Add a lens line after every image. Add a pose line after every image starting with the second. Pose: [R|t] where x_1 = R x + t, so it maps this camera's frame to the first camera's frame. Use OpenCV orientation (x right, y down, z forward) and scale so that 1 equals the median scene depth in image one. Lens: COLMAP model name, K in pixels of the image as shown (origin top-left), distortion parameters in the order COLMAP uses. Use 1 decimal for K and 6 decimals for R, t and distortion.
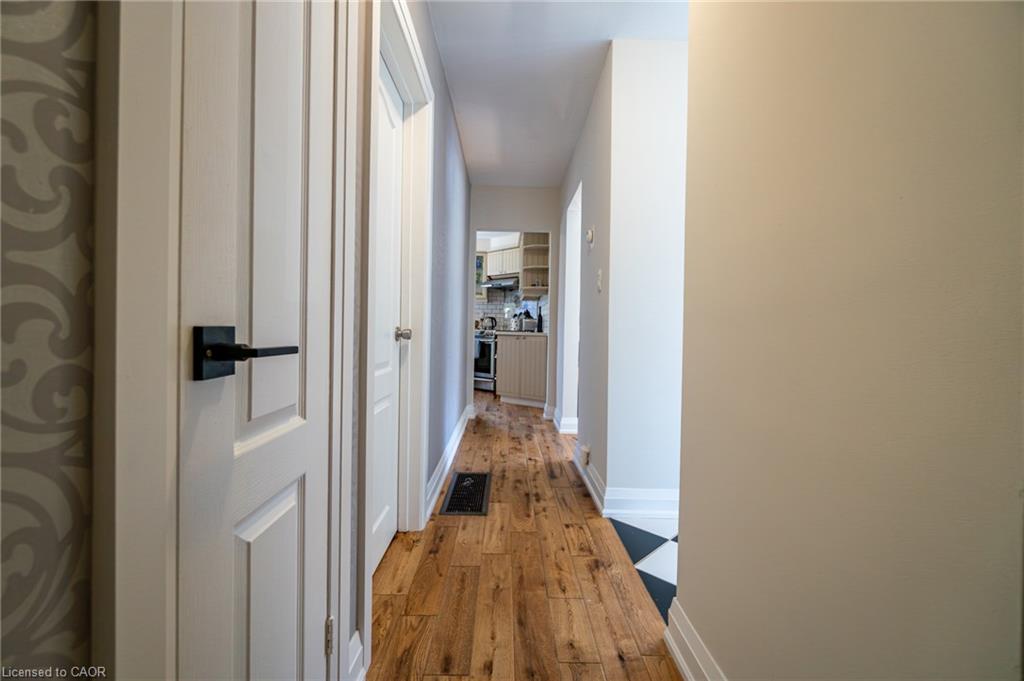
lens RADIAL K [[441.0, 0, 511.6], [0, 441.0, 335.5], [0, 0, 1]] dist [-0.013370, 0.000496]
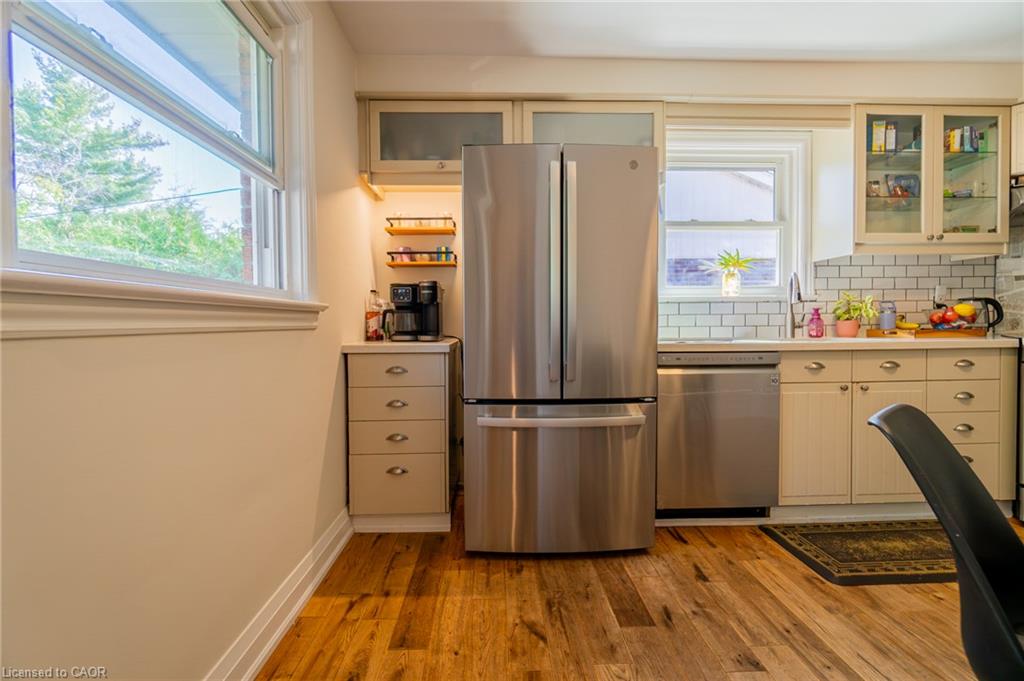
lens RADIAL K [[441.0, 0, 509.9], [0, 441.0, 336.3], [0, 0, 1]] dist [-0.013370, 0.000496]
pose [[0.999436, -0.027154, 0.019748, -0.434780], [0.027040, 0.999616, 0.006003, -0.023033], [-0.019903, -0.005466, 0.999787, 0.655642]]
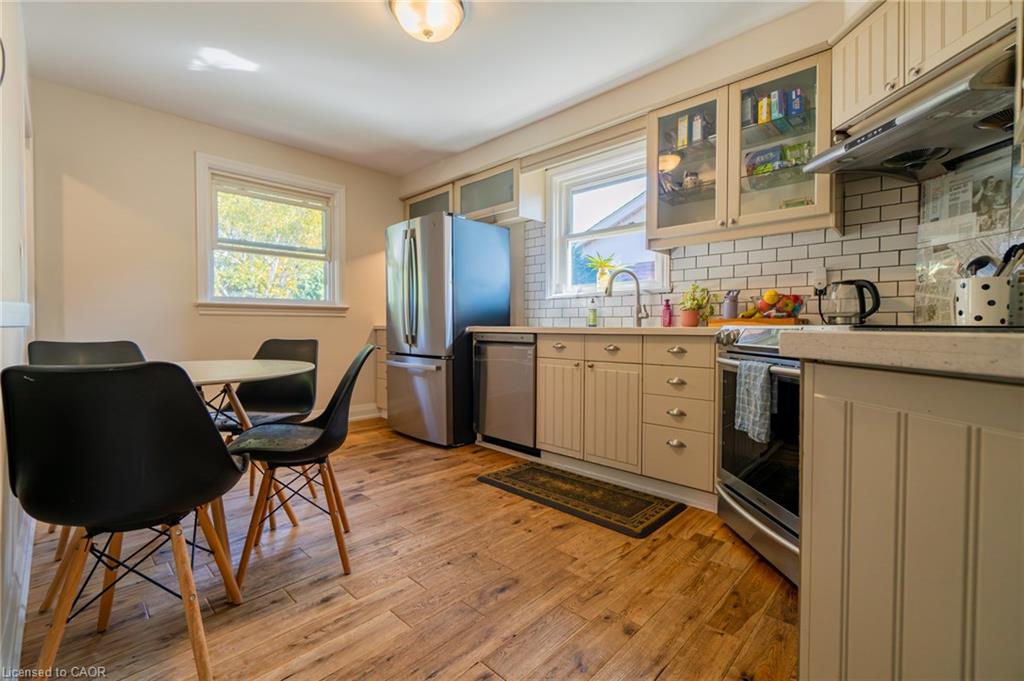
lens RADIAL K [[441.0, 0, 503.8], [0, 441.0, 334.9], [0, 0, 1]] dist [-0.013370, 0.000496]
pose [[0.709286, -0.000965, -0.704920, -0.008822], [-0.005069, 0.999966, -0.006470, -0.003414], [0.704902, 0.008162, 0.709257, 0.640313]]
